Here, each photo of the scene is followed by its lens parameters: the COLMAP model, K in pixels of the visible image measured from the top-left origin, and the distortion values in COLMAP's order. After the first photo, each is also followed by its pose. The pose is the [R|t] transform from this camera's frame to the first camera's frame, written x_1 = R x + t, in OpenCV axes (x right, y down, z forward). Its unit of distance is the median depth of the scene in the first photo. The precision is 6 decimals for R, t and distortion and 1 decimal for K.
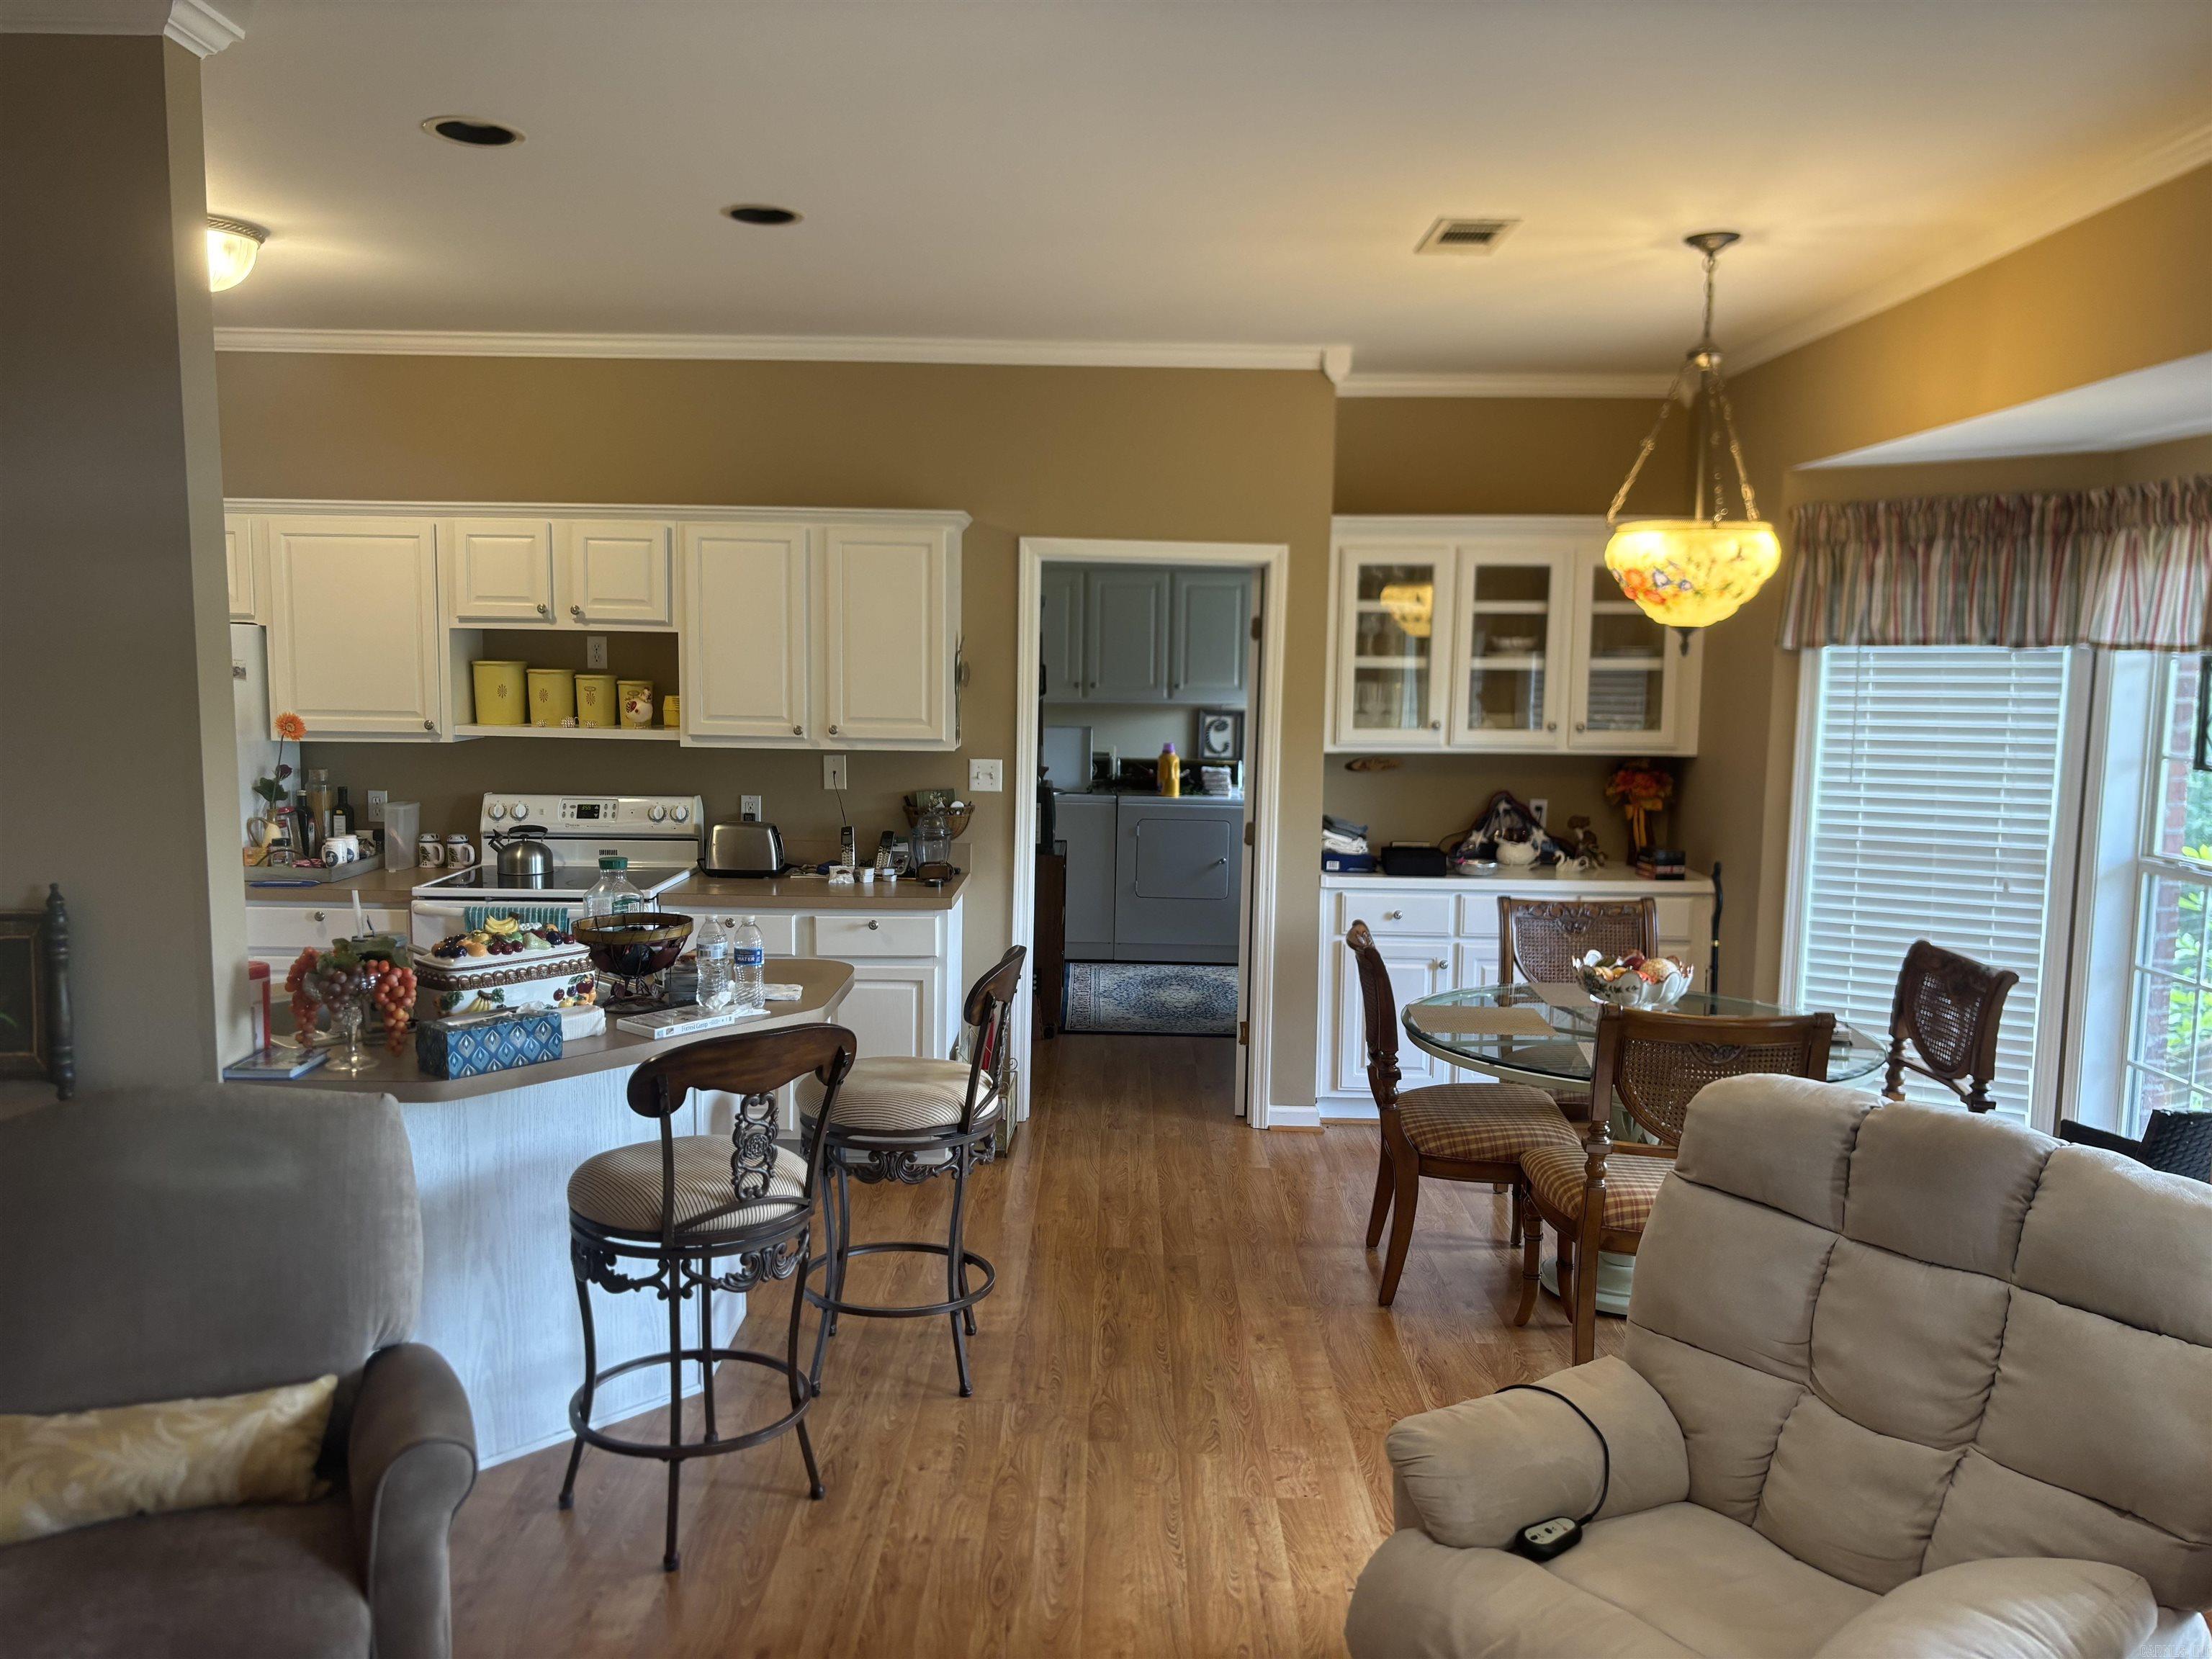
lens RADIAL K [[1674.1, 0, 1095.3], [0, 1674.1, 828.0], [0, 0, 1]] dist [0.037343, -0.030026]
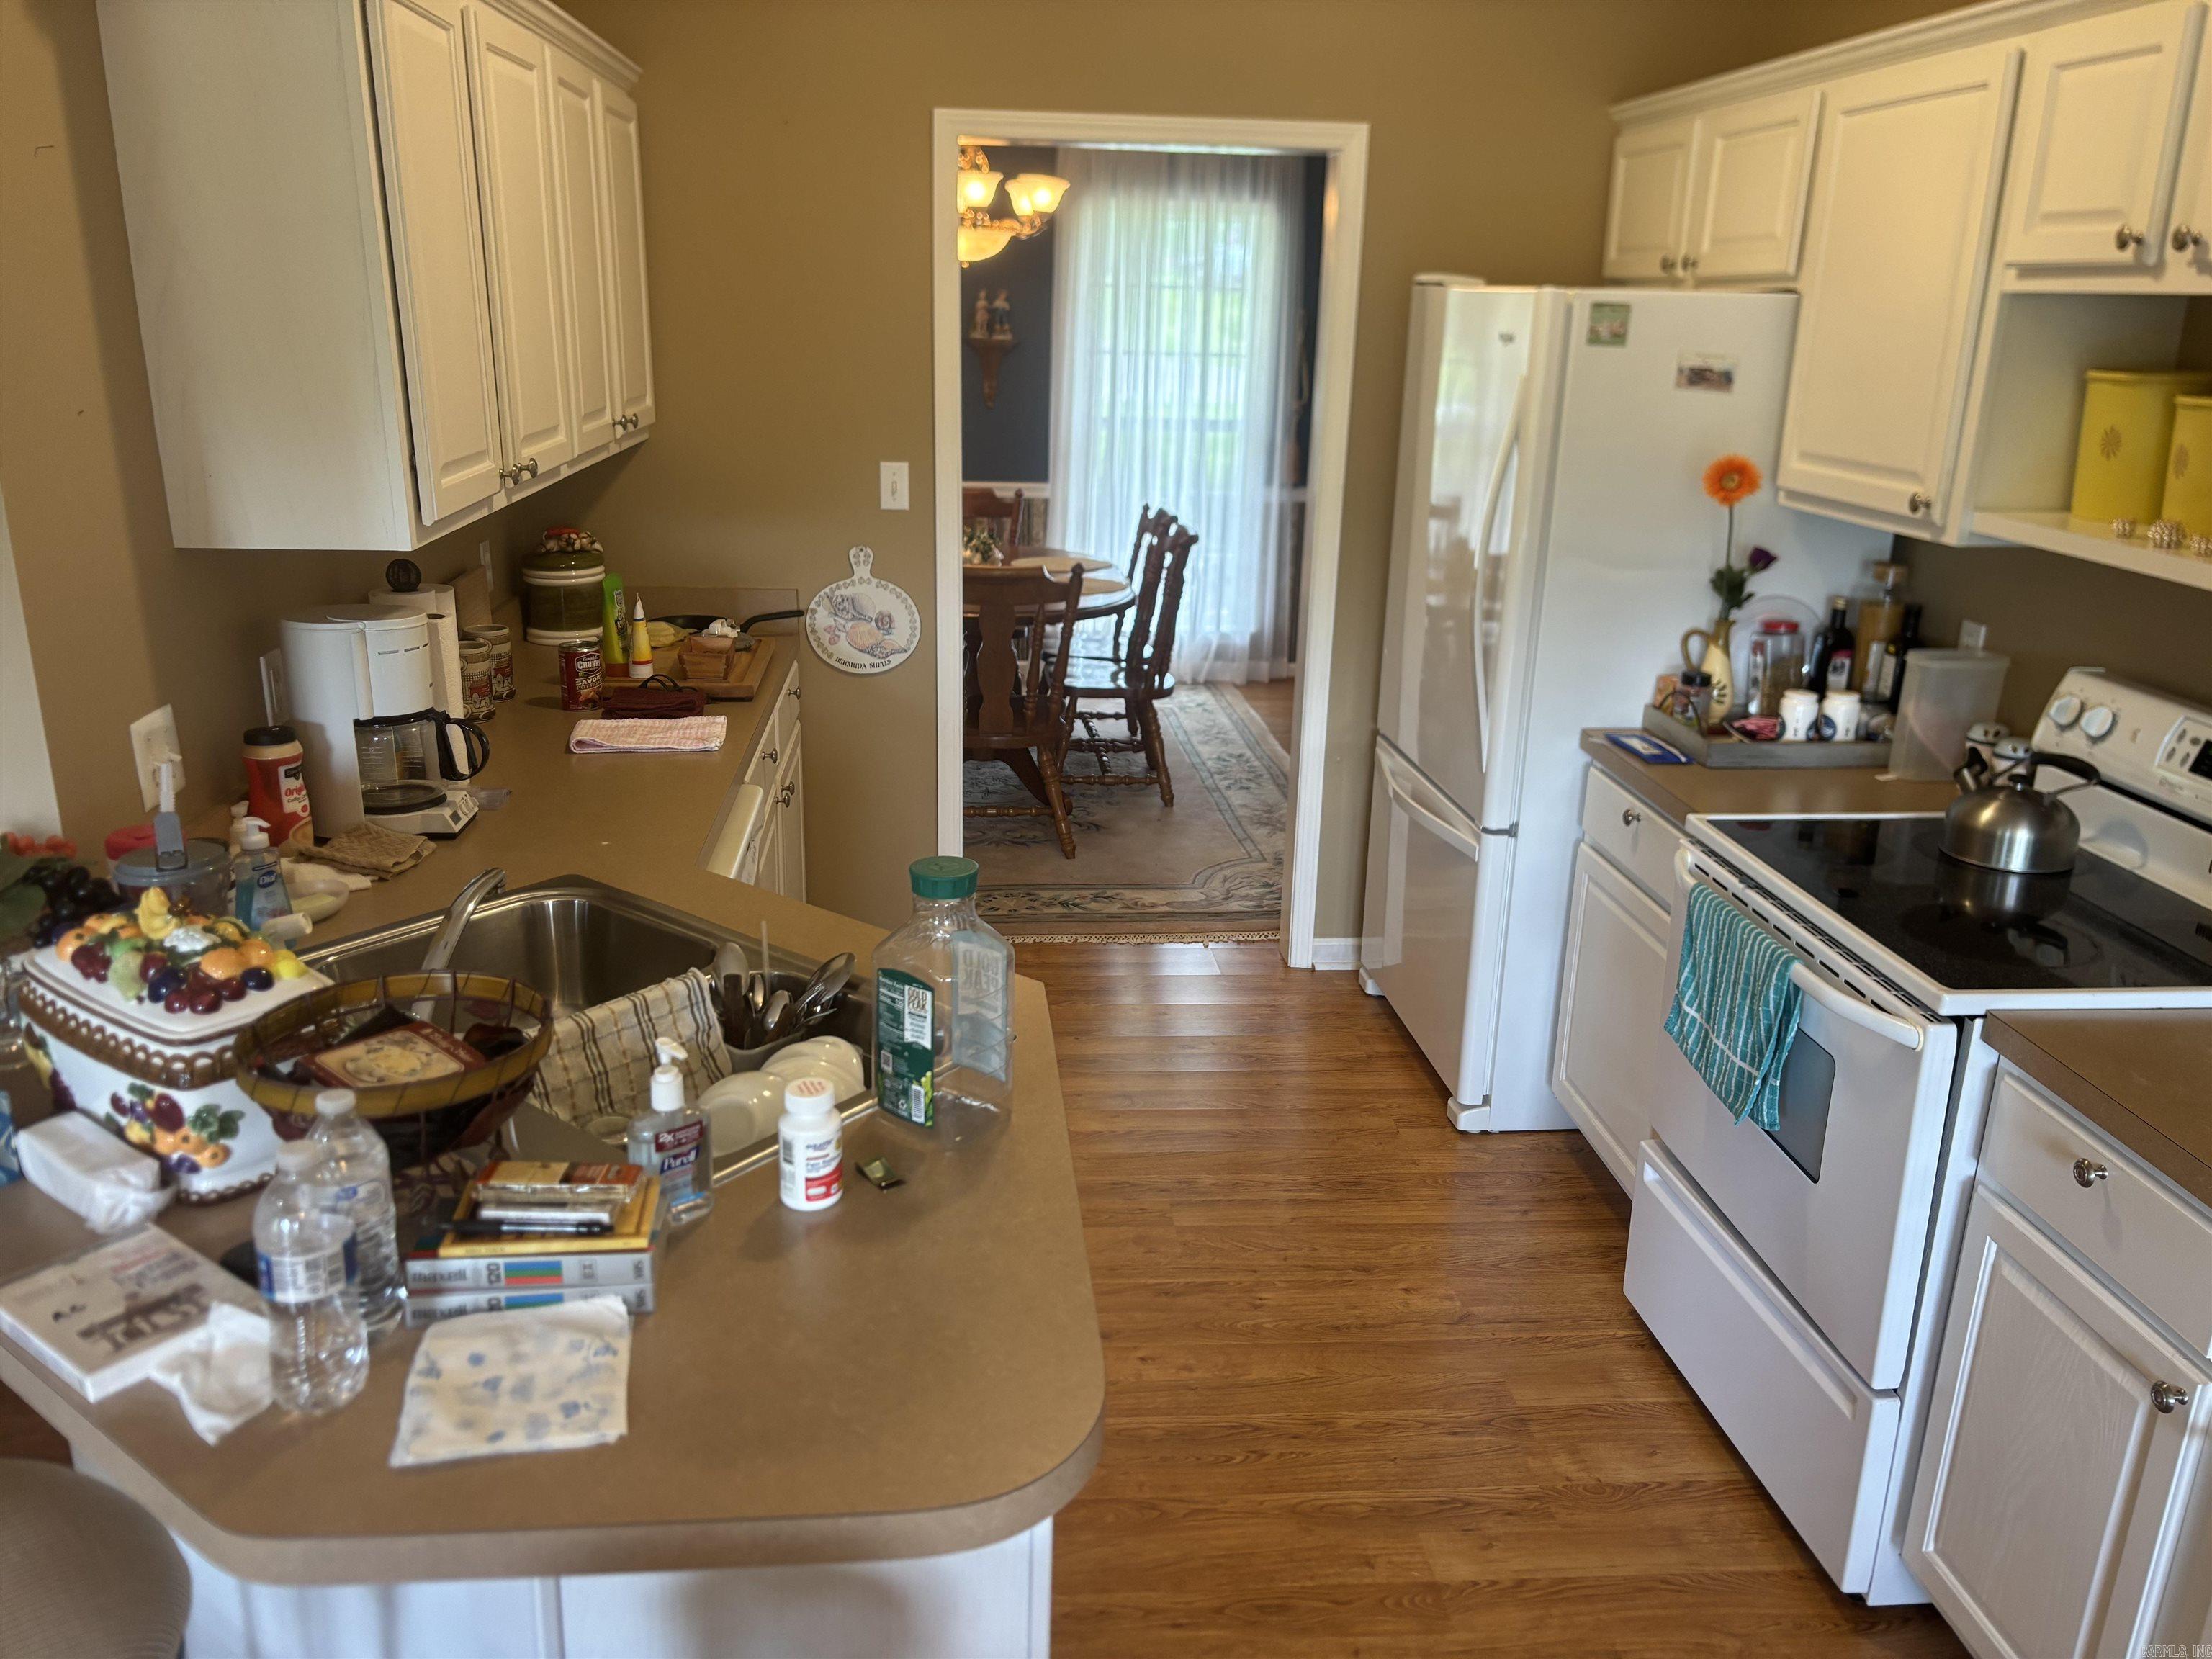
lens RADIAL K [[1674.1, 0, 1095.3], [0, 1674.1, 828.0], [0, 0, 1]] dist [0.037343, -0.030026]
pose [[0.101279, 0.292736, -0.950814, 0.066190], [-0.129363, 0.951490, 0.279164, -0.076840], [0.986412, 0.094727, 0.134235, 0.709239]]
